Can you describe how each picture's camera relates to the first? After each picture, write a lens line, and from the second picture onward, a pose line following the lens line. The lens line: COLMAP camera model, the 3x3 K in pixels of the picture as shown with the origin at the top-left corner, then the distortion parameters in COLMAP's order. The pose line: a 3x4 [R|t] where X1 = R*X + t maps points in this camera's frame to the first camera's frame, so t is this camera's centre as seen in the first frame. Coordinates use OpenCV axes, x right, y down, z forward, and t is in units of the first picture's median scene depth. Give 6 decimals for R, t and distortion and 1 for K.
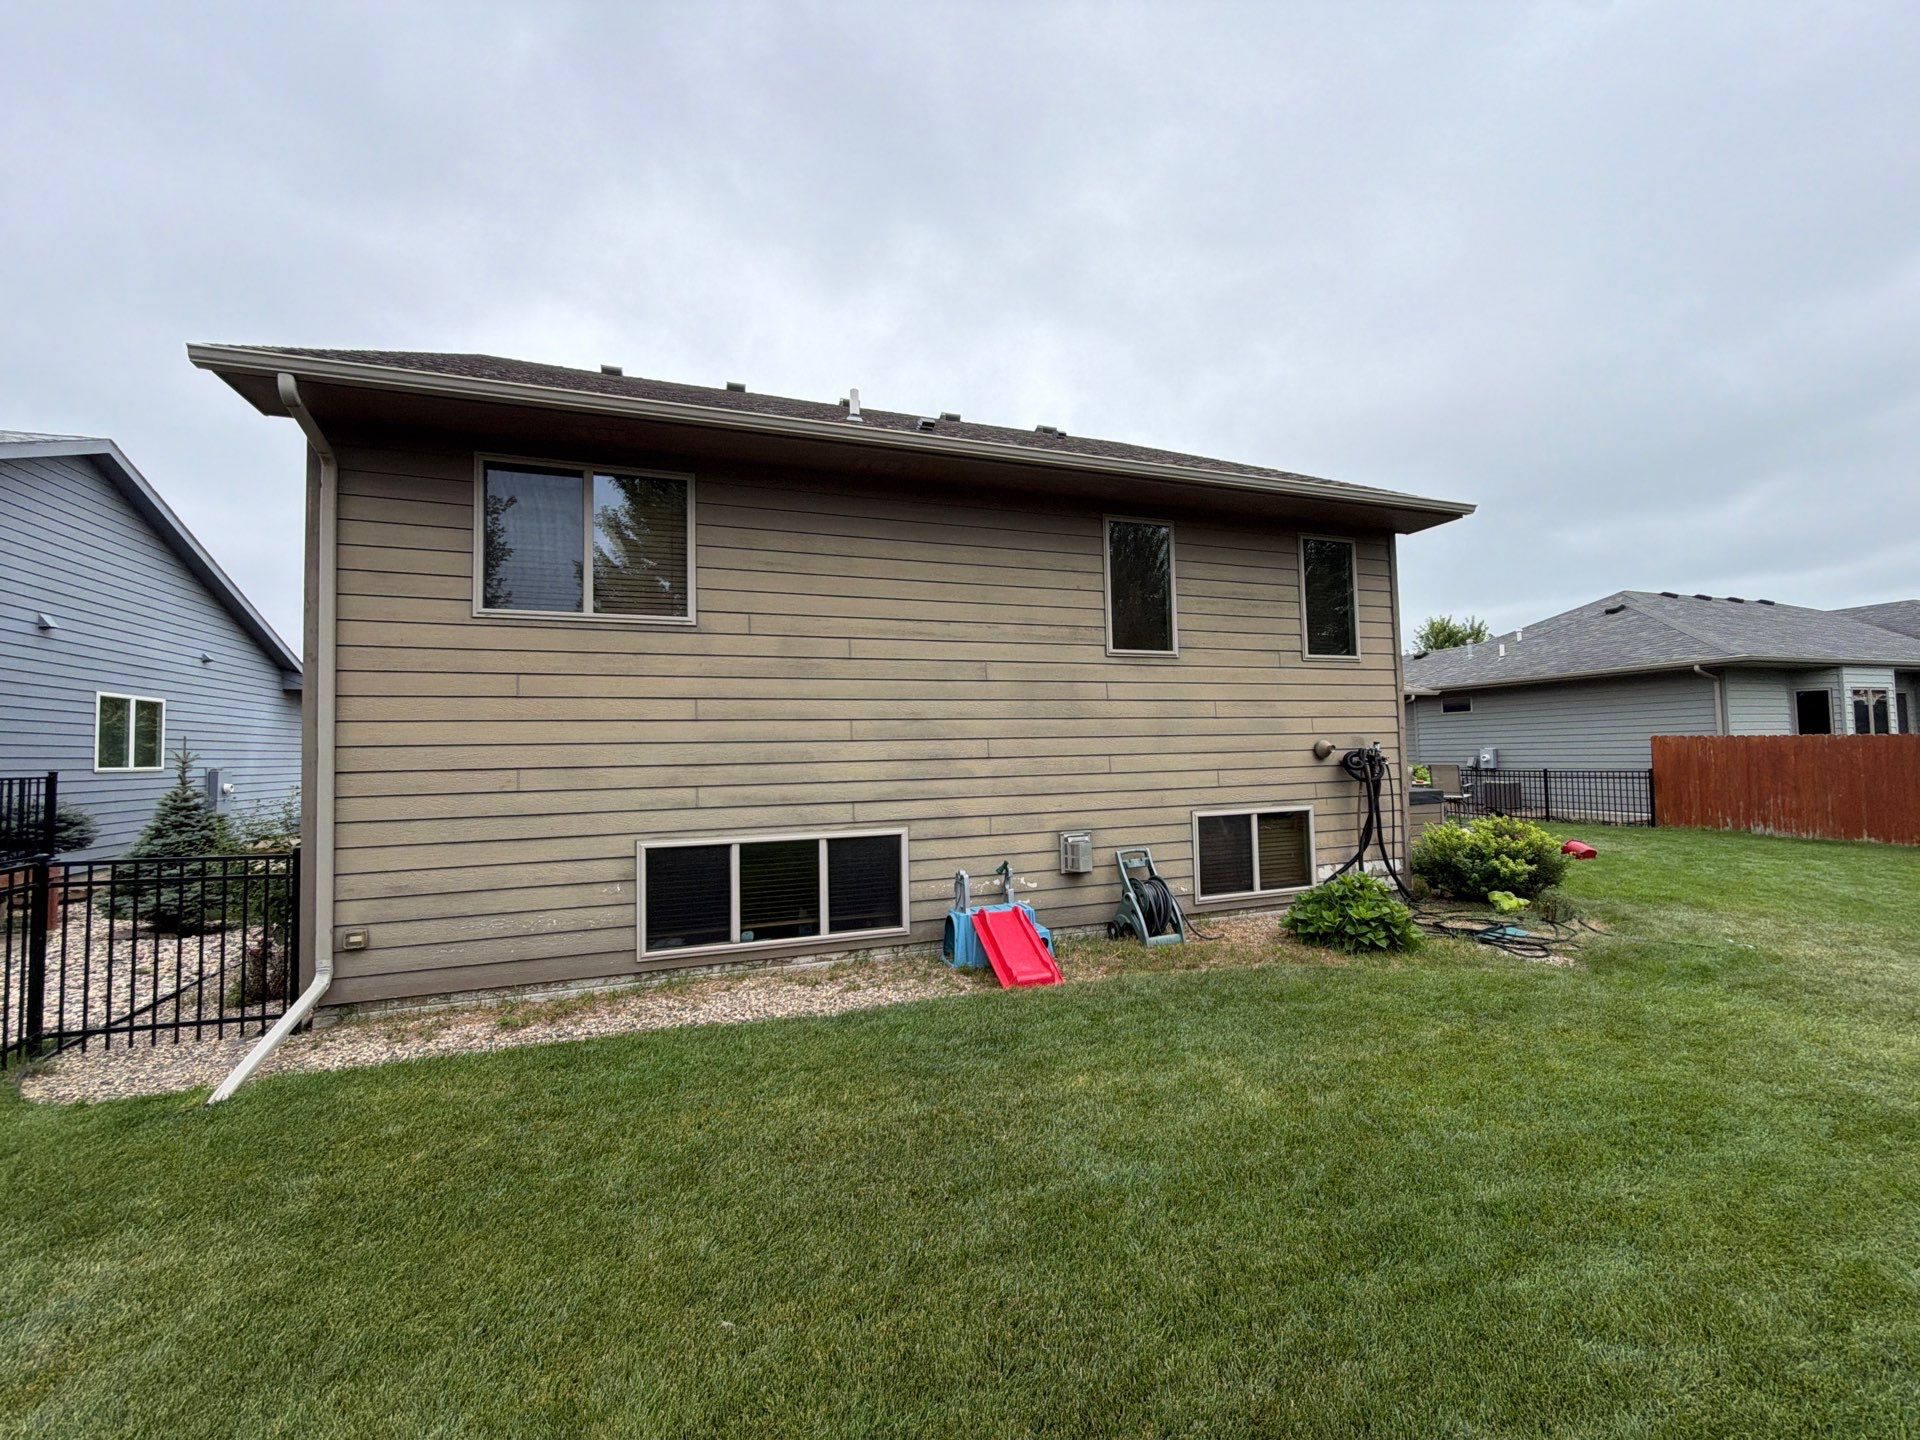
lens RADIAL K [[775.5, 0, 960.0], [0, 775.5, 720.0], [0, 0, 1]] dist [-0.002172, -0.000021]
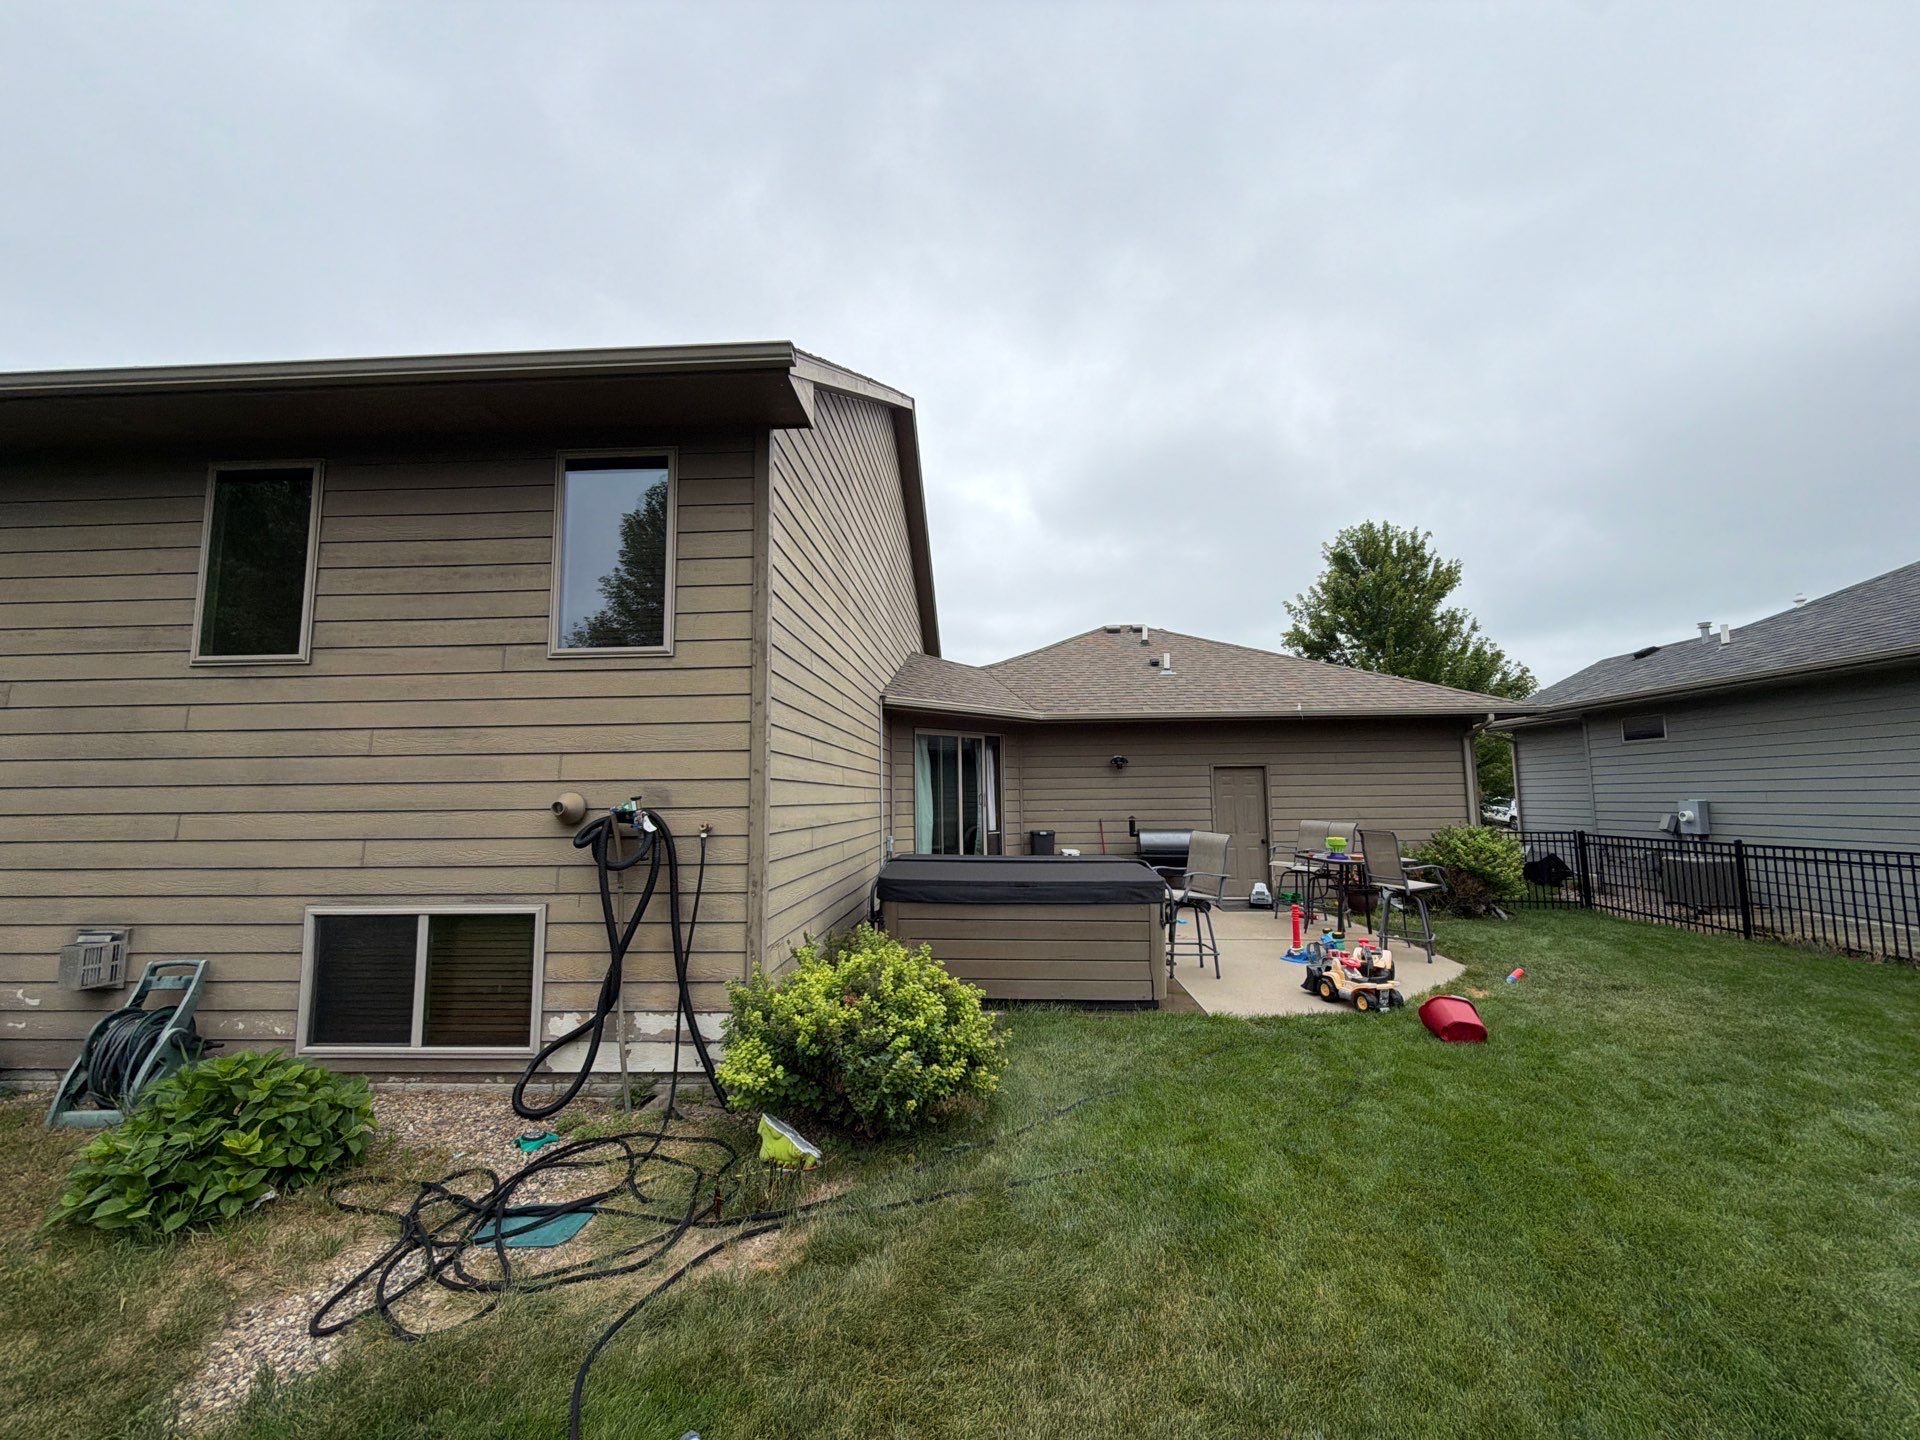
lens RADIAL K [[764.8, 0, 957.6], [0, 764.8, 721.4], [0, 0, 1]] dist [-0.000451, 0.000541]
pose [[0.920474, -0.025933, -0.389943, 1.000070], [0.007378, 0.998771, -0.049007, 0.002951], [0.390735, 0.042232, 0.919534, 0.609025]]
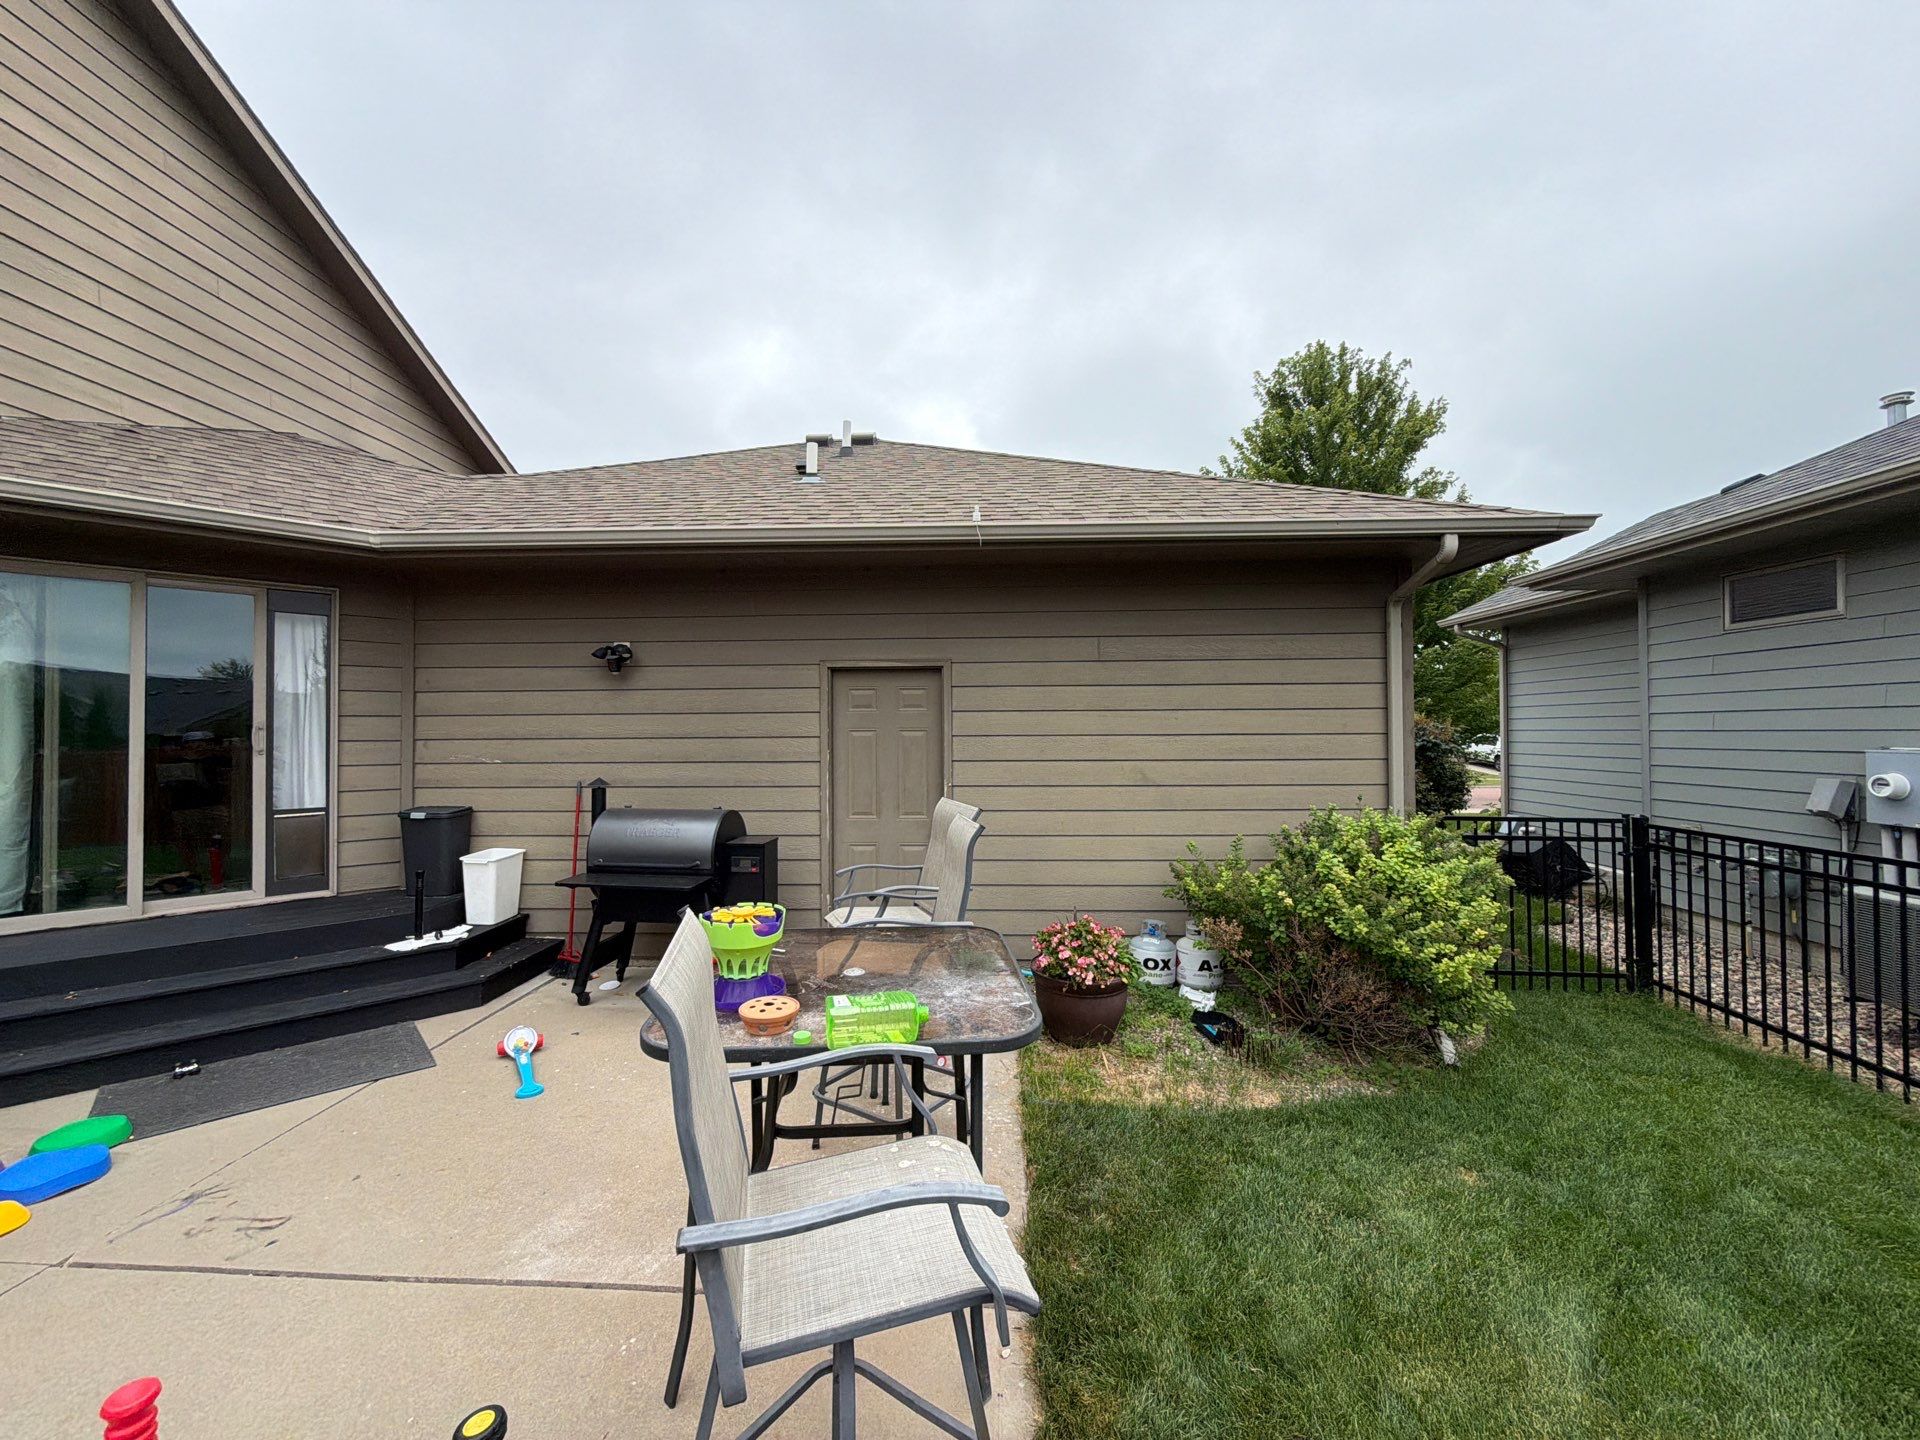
lens RADIAL K [[764.8, 0, 957.6], [0, 764.8, 721.4], [0, 0, 1]] dist [-0.000451, 0.000541]
pose [[0.923693, 0.013032, -0.382912, 1.242827], [0.001904, 0.999253, 0.038600, 0.044447], [0.383129, -0.036384, 0.922978, 1.644814]]
